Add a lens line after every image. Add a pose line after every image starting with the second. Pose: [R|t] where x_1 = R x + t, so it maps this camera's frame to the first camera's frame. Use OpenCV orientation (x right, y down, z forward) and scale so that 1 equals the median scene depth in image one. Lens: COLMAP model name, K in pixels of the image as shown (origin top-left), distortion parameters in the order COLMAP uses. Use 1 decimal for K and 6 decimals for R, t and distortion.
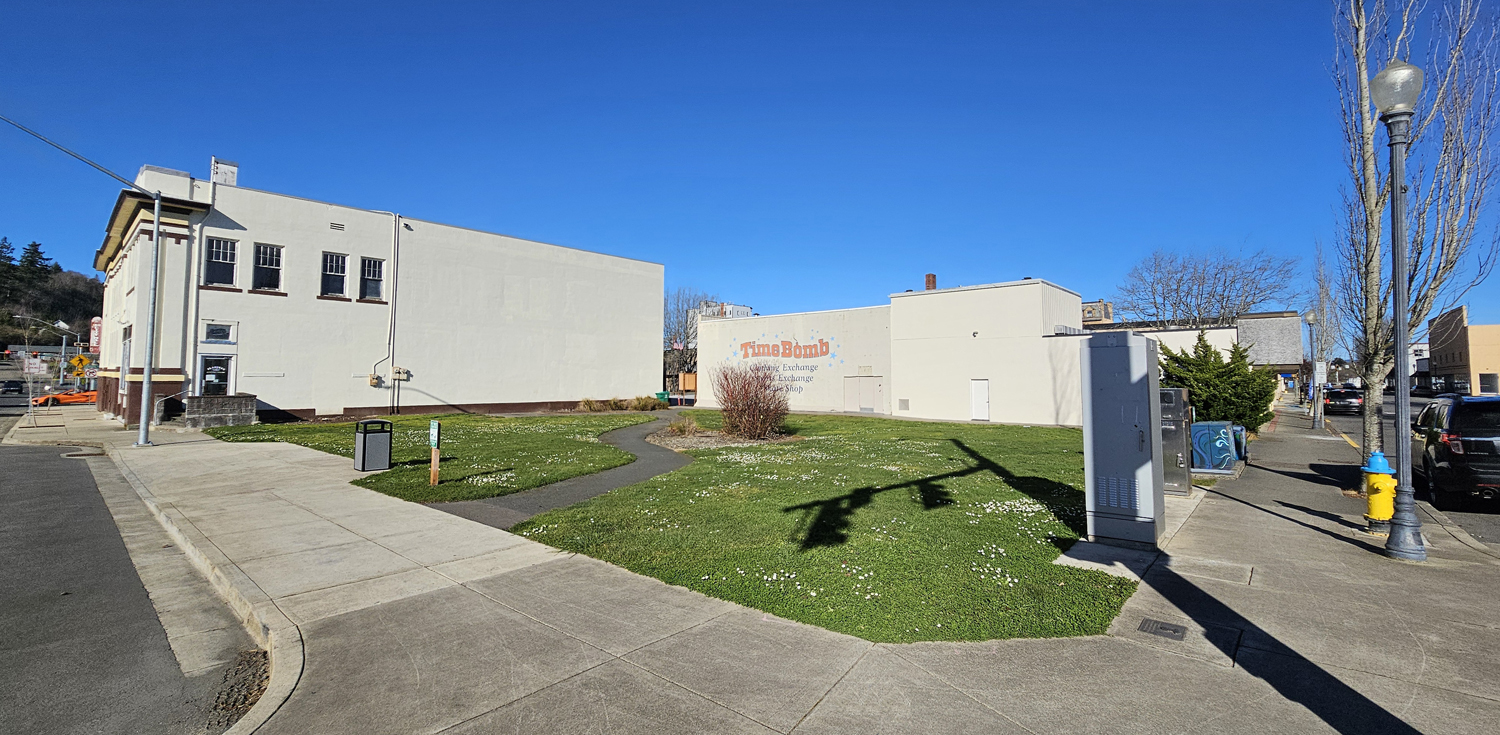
lens RADIAL K [[621.9, 0, 753.9], [0, 621.9, 341.2], [0, 0, 1]] dist [-0.002631, 0.000070]
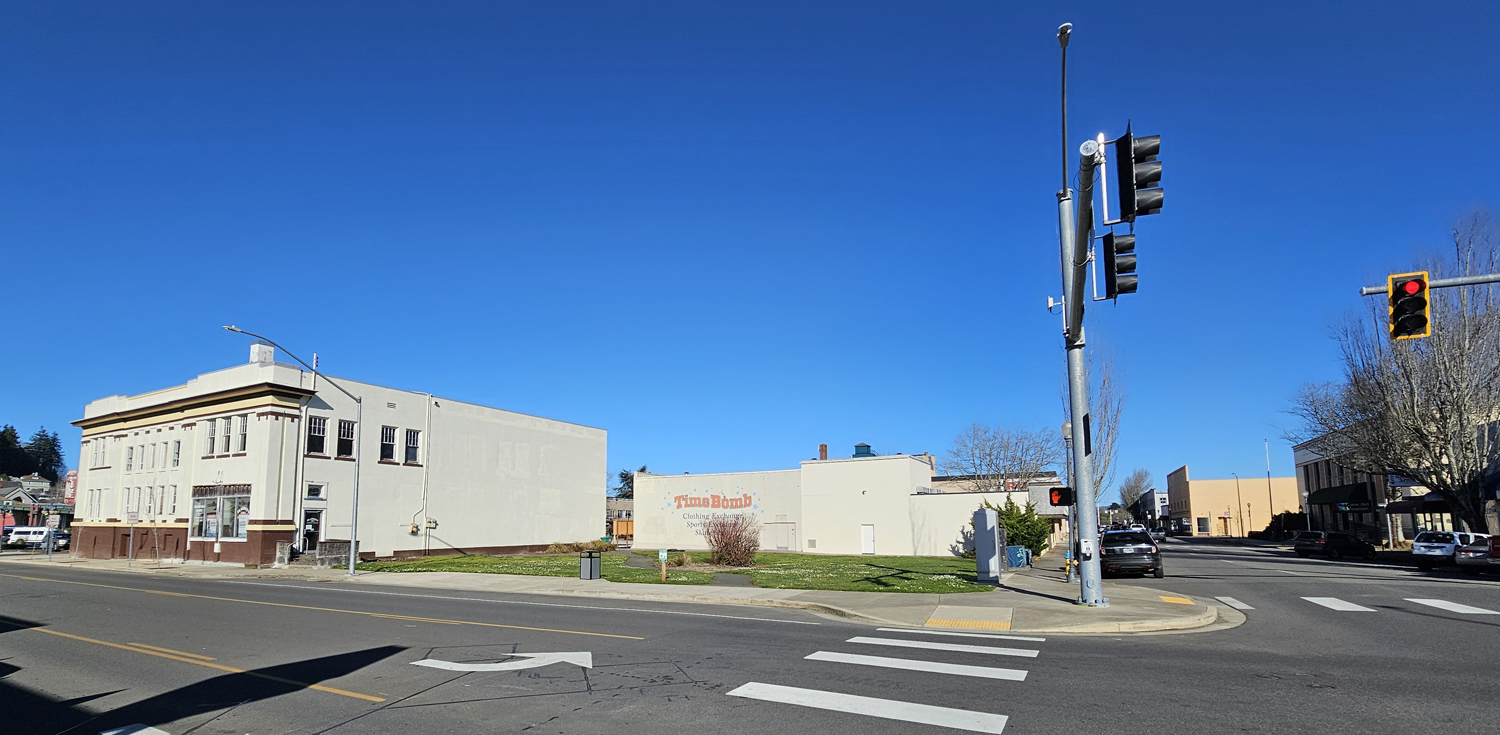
lens RADIAL K [[640.5, 0, 712.6], [0, 640.5, 456.4], [0, 0, 1]] dist [-0.001959, -0.000104]
pose [[0.980849, 0.014724, 0.194211, -0.276276], [-0.005969, 0.998942, -0.045593, -0.025842], [-0.194677, 0.043561, 0.979900, -0.372975]]
